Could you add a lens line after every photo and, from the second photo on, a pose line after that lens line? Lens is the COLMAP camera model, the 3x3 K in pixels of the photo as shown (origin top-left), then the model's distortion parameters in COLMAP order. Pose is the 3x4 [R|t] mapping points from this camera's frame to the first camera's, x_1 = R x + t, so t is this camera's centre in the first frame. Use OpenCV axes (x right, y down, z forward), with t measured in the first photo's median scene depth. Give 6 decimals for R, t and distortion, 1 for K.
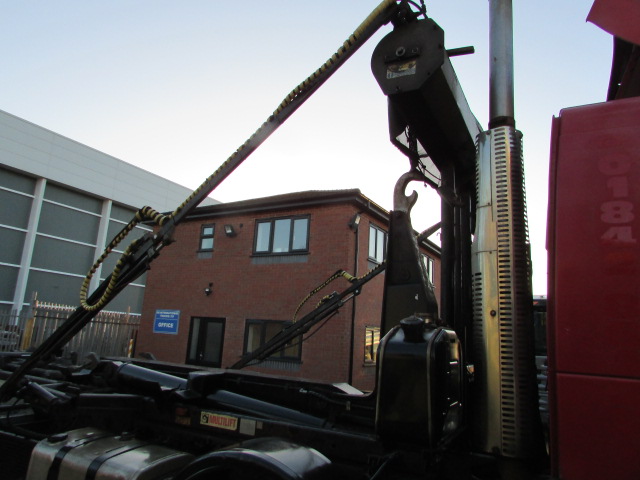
lens RADIAL K [[460.5, 0, 320.0], [0, 460.5, 240.0], [0, 0, 1]] dist [-0.007782, 0.000550]
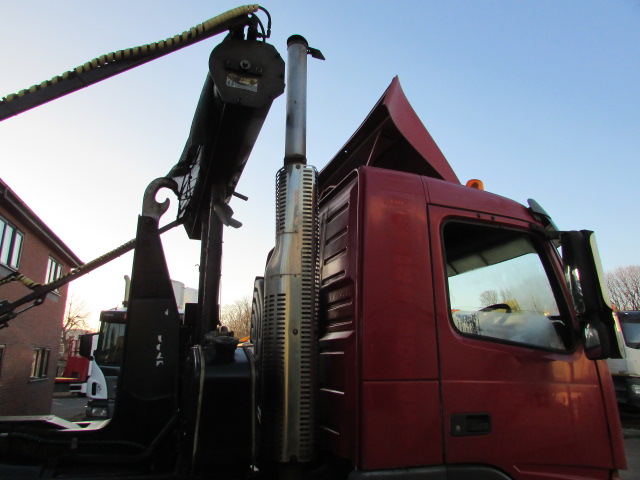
lens RADIAL K [[452.0, 0, 320.0], [0, 452.0, 240.0], [0, 0, 1]] dist [-0.031225, 0.002171]
pose [[0.683068, 0.132215, 0.718288, -0.347775], [-0.114442, 0.990705, -0.073529, 0.014000], [-0.721333, -0.031977, 0.691849, 0.203157]]
